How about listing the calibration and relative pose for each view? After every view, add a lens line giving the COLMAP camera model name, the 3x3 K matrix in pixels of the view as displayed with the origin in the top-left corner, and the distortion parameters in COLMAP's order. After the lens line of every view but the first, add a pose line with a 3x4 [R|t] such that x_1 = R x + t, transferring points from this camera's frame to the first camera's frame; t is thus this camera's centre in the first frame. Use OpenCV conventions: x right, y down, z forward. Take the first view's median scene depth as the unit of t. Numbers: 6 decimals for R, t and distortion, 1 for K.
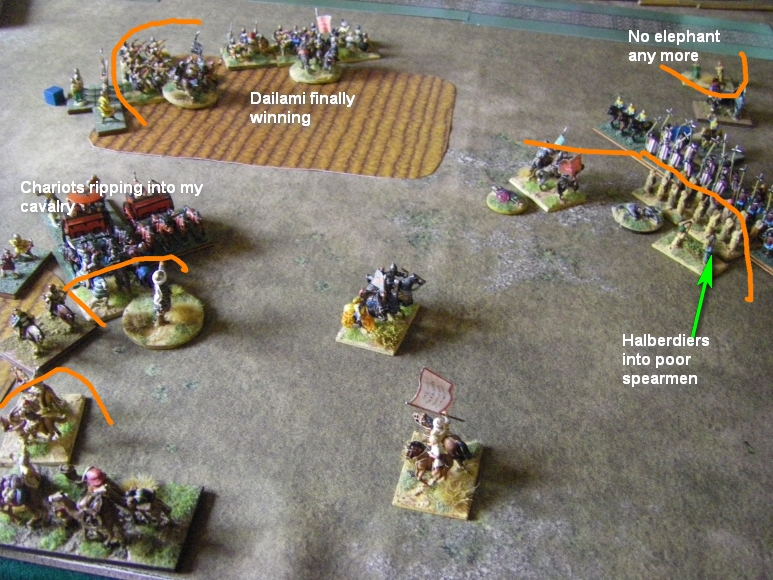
lens RADIAL K [[866.8, 0, 386.5], [0, 866.8, 290.0], [0, 0, 1]] dist [-0.183141, 0.233972]
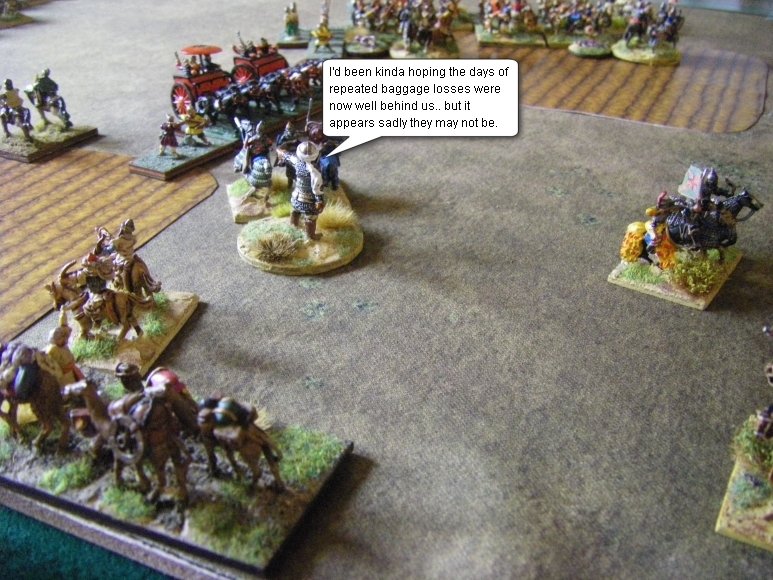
lens RADIAL K [[866.8, 0, 386.5], [0, 866.8, 290.0], [0, 0, 1]] dist [-0.183141, 0.233972]
pose [[0.961626, 0.105230, -0.253381, -0.064625], [-0.141850, 0.981201, -0.130853, 0.197190], [0.234848, 0.161774, 0.958476, 0.452336]]
